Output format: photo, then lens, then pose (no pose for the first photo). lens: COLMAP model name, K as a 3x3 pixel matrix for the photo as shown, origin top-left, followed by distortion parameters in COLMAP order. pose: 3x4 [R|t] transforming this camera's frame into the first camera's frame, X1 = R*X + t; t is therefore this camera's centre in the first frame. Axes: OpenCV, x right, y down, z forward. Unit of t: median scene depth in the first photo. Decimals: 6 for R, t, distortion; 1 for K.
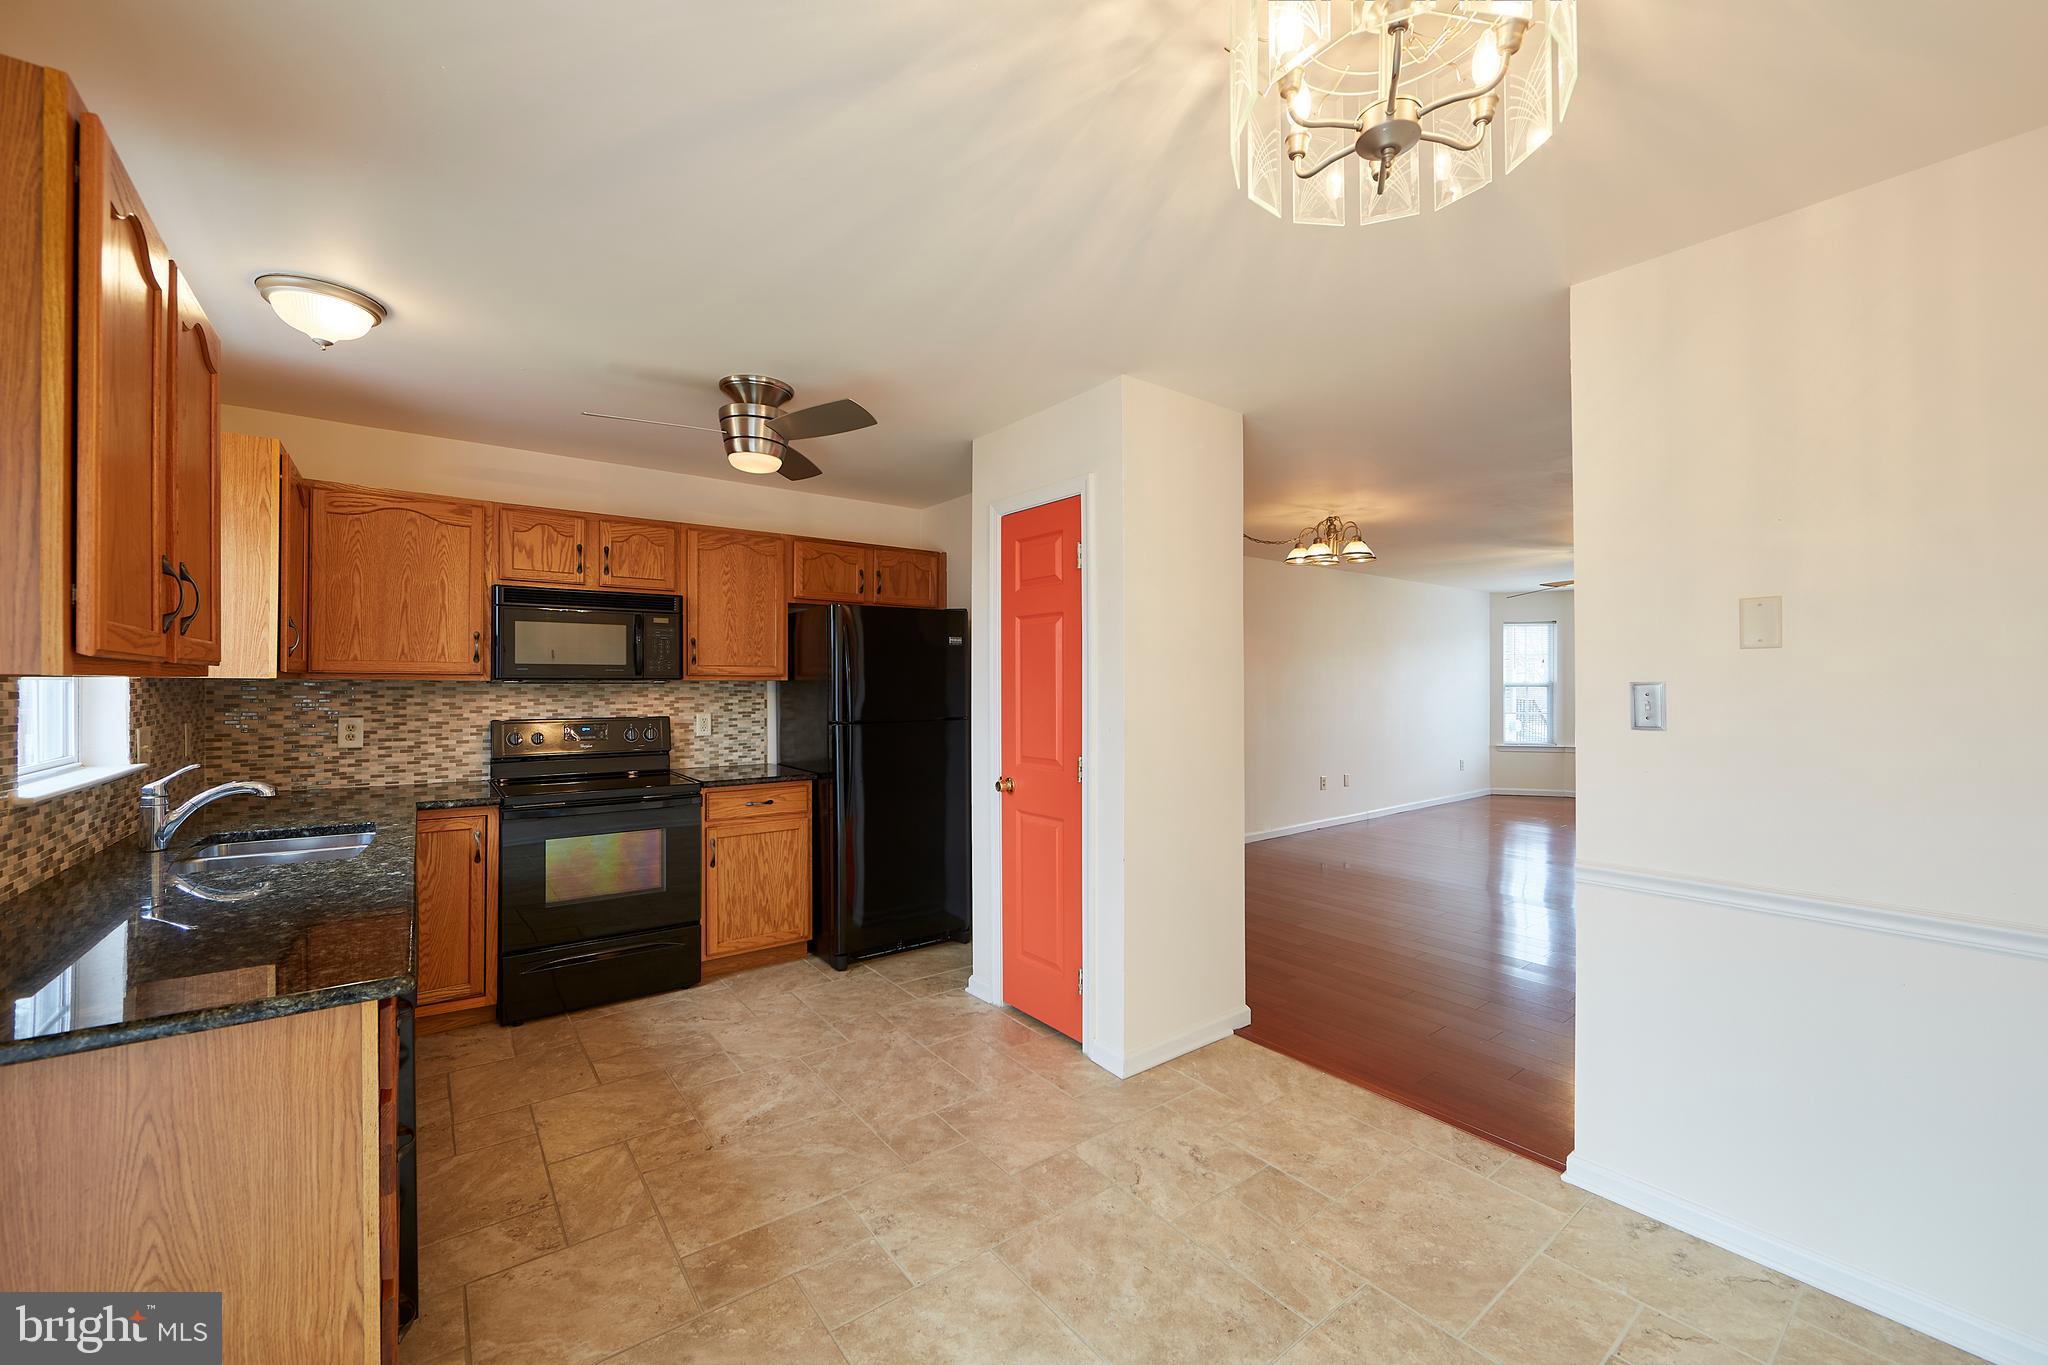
lens RADIAL K [[803.9, 0, 1027.4], [0, 803.9, 681.7], [0, 0, 1]] dist [-0.014879, 0.003564]
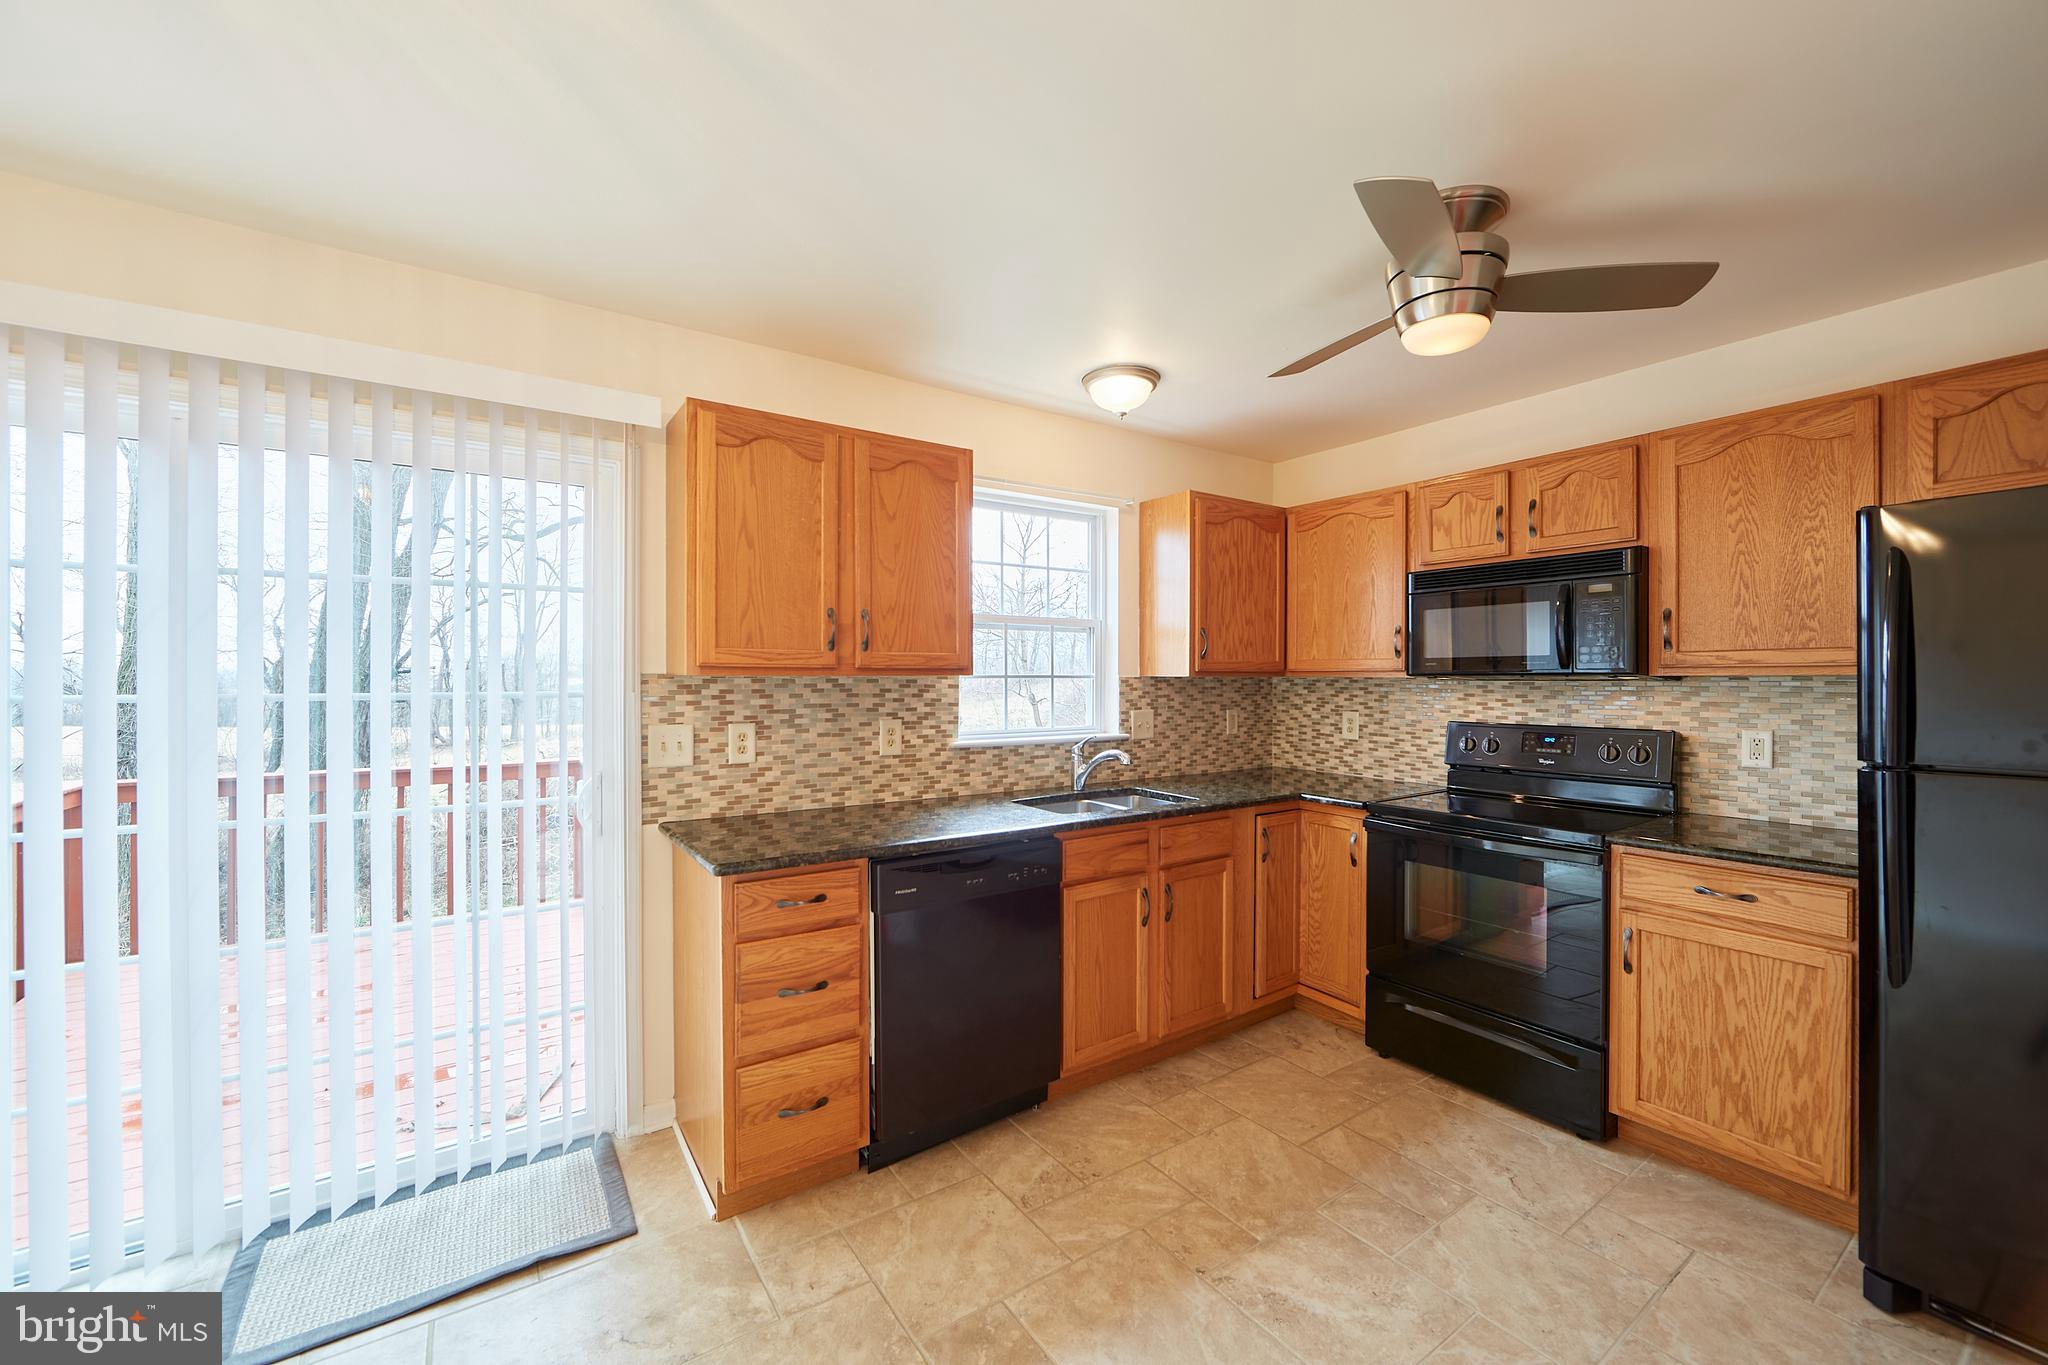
lens RADIAL K [[803.9, 0, 1027.4], [0, 803.9, 681.7], [0, 0, 1]] dist [-0.014879, 0.003564]
pose [[-0.050992, 0.000994, -0.998699, 0.263059], [0.001236, 0.999999, 0.000933, 0.002186], [0.998698, -0.001187, -0.050993, 0.581127]]
